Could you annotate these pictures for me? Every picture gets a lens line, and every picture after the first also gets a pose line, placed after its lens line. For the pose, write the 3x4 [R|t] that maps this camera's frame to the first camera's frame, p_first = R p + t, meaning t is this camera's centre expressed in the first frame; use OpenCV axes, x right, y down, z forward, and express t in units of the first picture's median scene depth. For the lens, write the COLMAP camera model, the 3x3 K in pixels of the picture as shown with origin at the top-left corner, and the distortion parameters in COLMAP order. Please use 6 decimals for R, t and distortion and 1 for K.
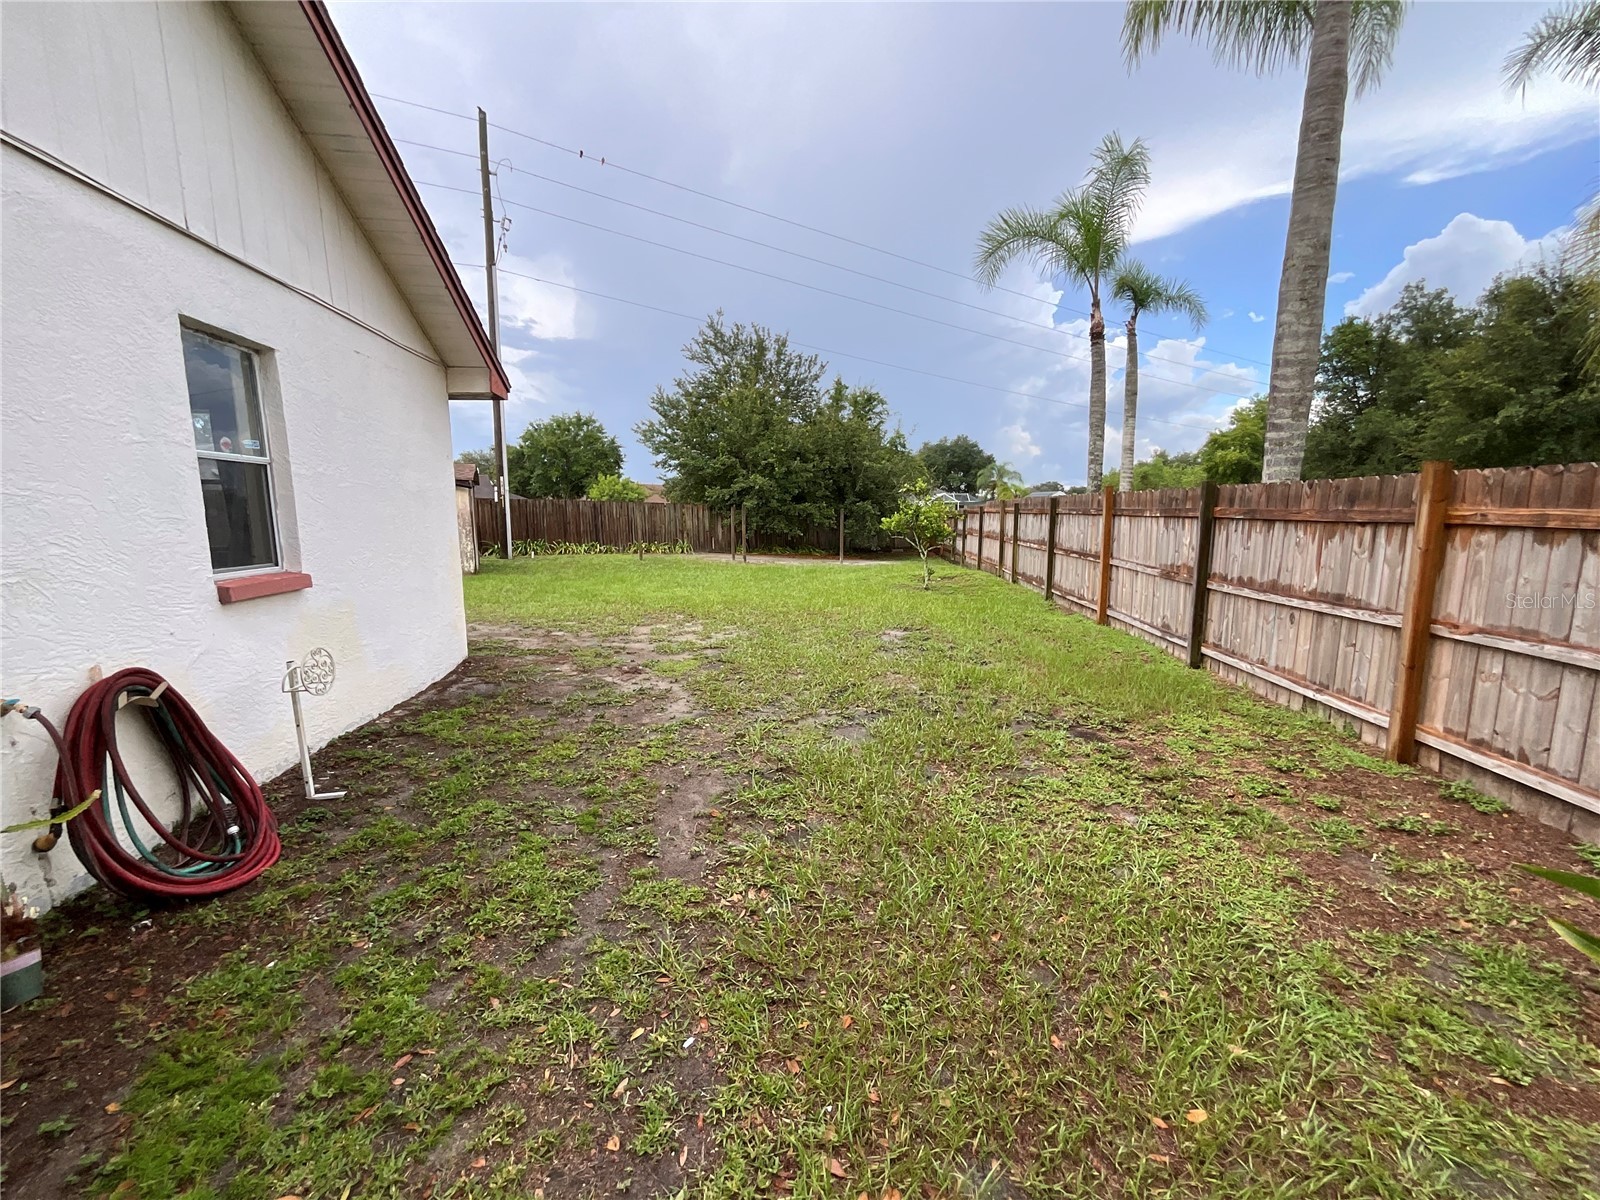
lens RADIAL K [[665.6, 0, 801.1], [0, 665.6, 597.3], [0, 0, 1]] dist [-0.010554, 0.008116]
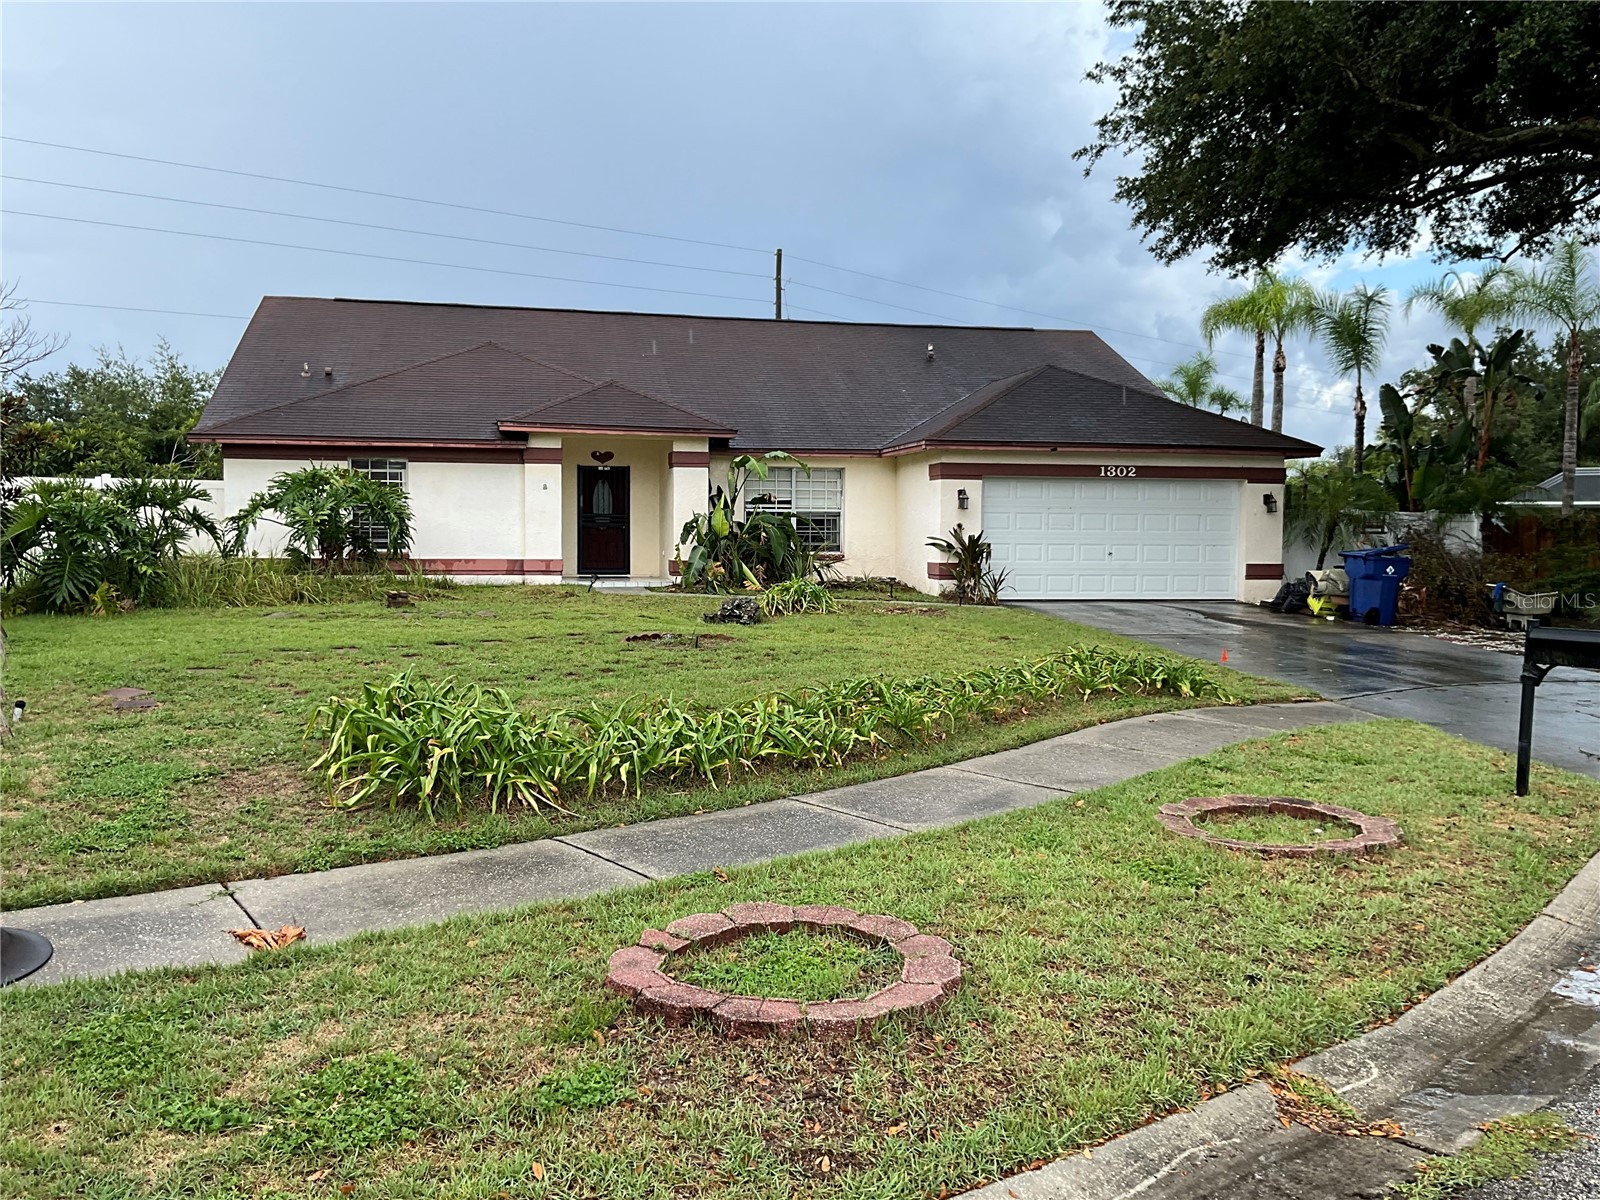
lens RADIAL K [[1348.1, 0, 819.4], [0, 1348.1, 600.2], [0, 0, 1]] dist [0.091866, -0.194311]
pose [[0.994988, 0.012620, 0.099193, -0.417492], [-0.004364, 0.996539, -0.083012, 0.159444], [-0.099897, 0.082163, 0.991600, -1.127097]]
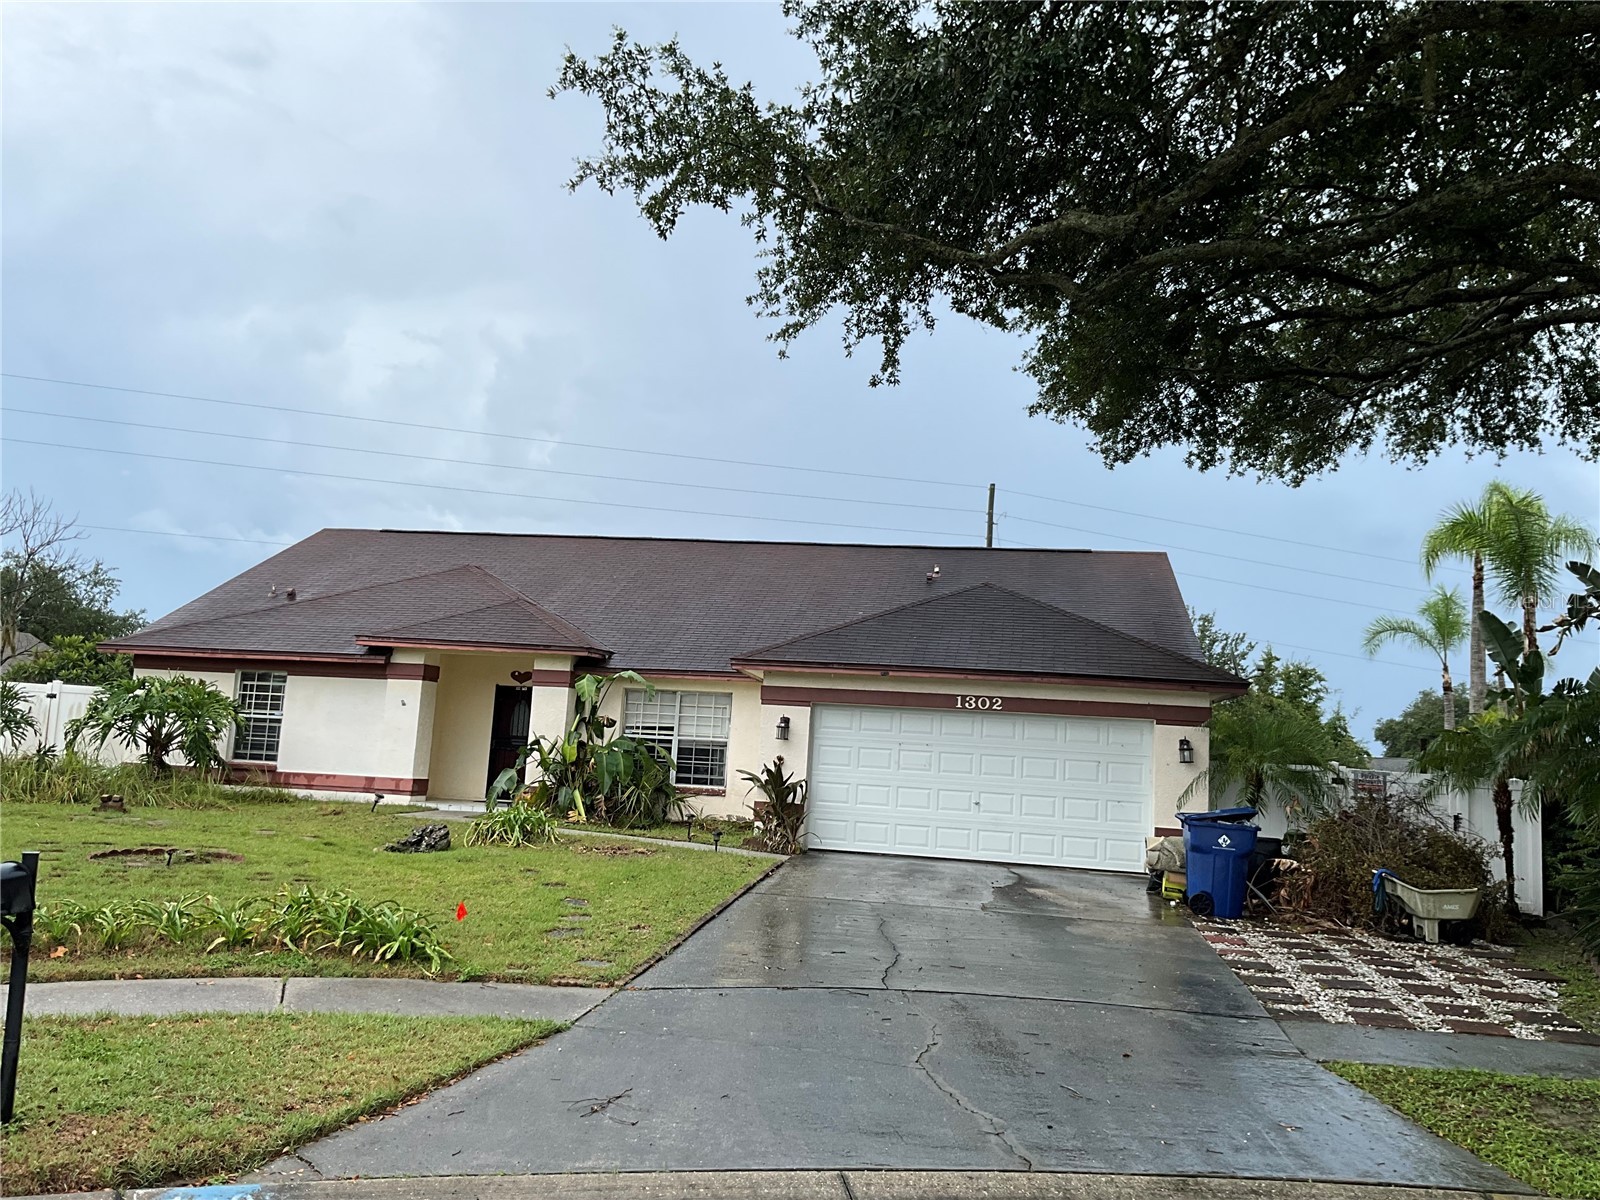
lens RADIAL K [[1348.1, 0, 819.4], [0, 1348.1, 600.2], [0, 0, 1]] dist [0.091866, -0.194311]
pose [[0.963616, 0.030810, -0.265508, -0.049074], [-0.098879, 0.963956, -0.247007, 0.138306], [0.248328, 0.264273, 0.931930, -1.002110]]
